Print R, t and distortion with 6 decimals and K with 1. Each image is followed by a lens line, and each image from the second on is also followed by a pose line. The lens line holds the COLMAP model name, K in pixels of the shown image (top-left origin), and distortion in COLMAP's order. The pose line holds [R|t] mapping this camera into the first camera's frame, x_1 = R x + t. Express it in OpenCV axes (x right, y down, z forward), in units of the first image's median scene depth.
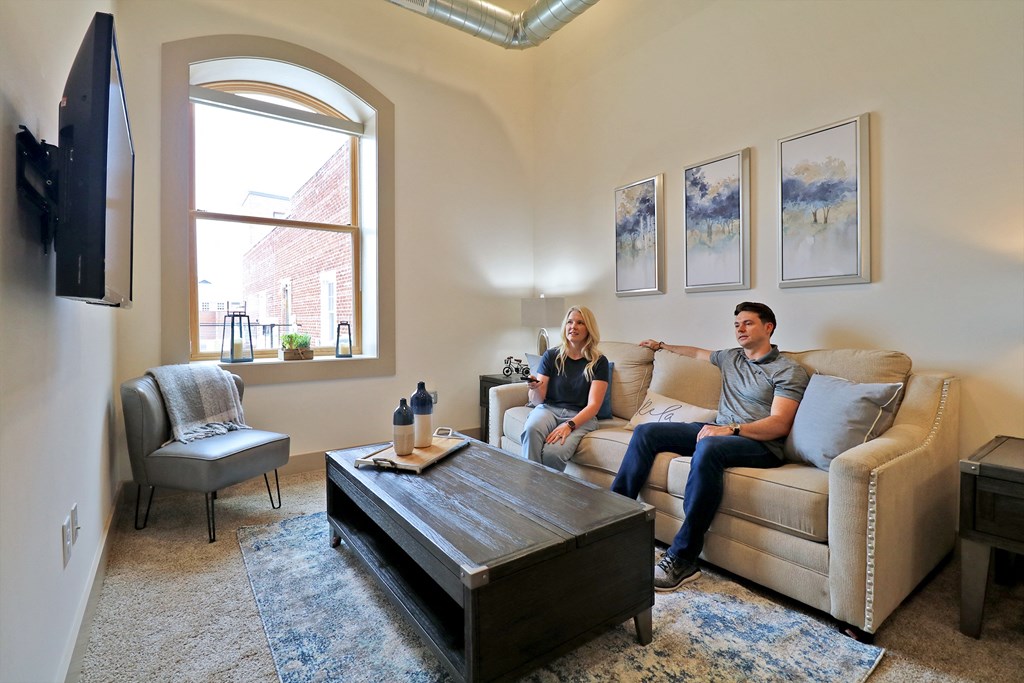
lens RADIAL K [[483.2, 0, 507.3], [0, 483.2, 341.4], [0, 0, 1]] dist [-0.010593, -0.001535]
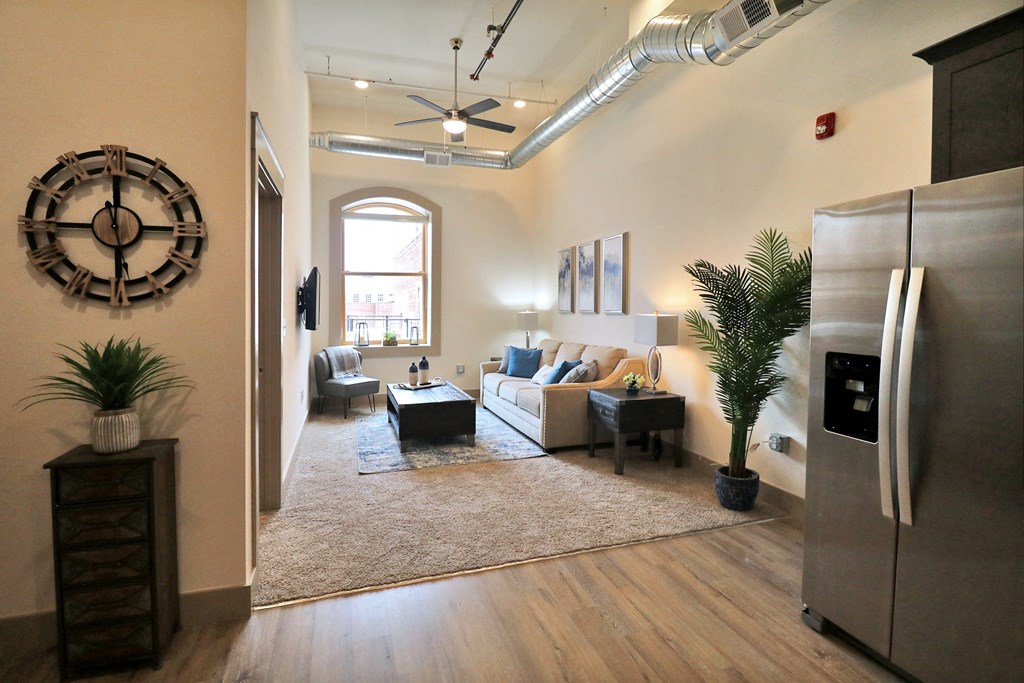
lens RADIAL K [[483.2, 0, 513.2], [0, 483.2, 339.8], [0, 0, 1]] dist [-0.010593, -0.001535]
pose [[0.964279, 0.020411, -0.264102, 0.670372], [-0.016369, 0.999713, 0.017495, -0.034630], [0.264383, -0.012547, 0.964336, -0.899259]]
